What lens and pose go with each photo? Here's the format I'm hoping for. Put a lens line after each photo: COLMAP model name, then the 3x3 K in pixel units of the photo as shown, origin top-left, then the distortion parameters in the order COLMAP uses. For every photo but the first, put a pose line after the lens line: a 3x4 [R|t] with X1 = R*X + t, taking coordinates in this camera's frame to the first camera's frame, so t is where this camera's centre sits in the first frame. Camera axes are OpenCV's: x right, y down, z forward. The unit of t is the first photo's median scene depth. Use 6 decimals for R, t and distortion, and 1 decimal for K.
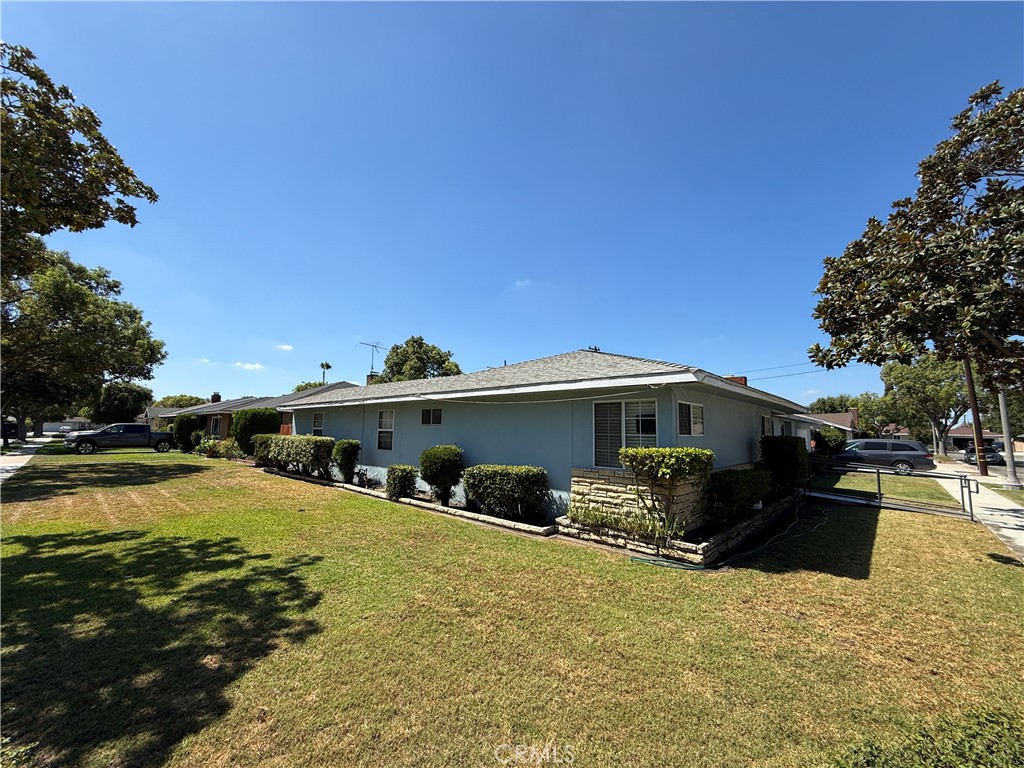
lens RADIAL K [[408.4, 0, 512.0], [0, 408.4, 384.9], [0, 0, 1]] dist [-0.000009, -0.000045]
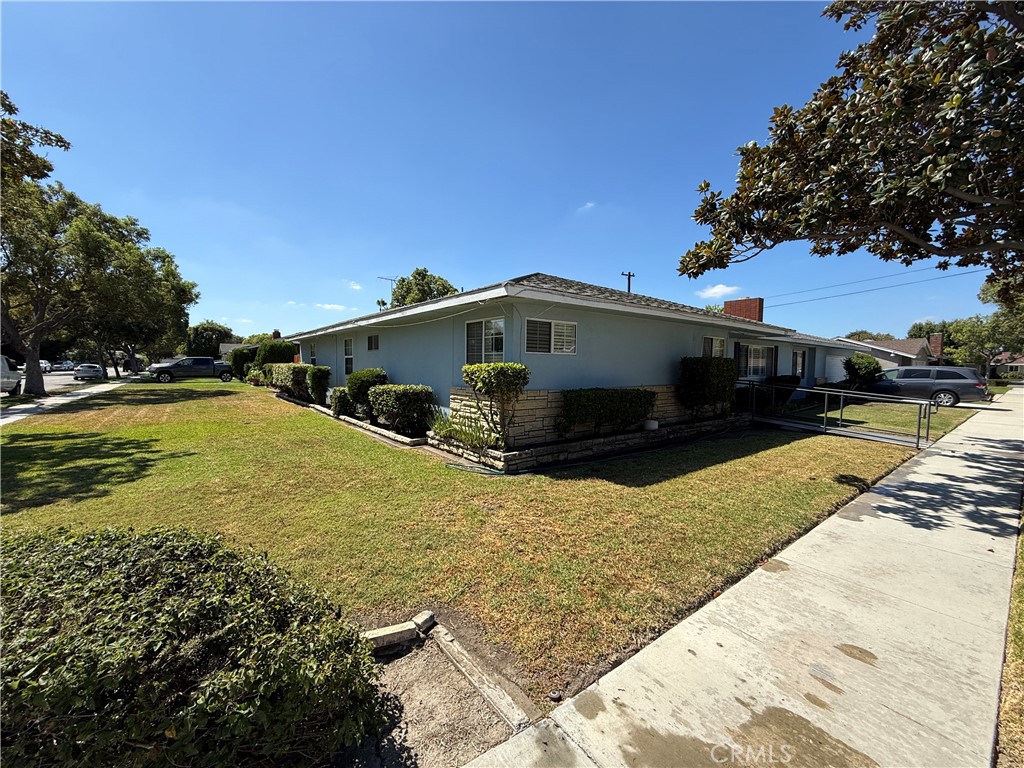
lens RADIAL K [[408.4, 0, 510.5], [0, 408.4, 385.6], [0, 0, 1]] dist [-0.000009, -0.000045]
pose [[0.986879, 0.002498, -0.161442, 0.506642], [0.023603, 0.986907, 0.159554, 0.040473], [0.159727, -0.161271, 0.973899, 0.002251]]
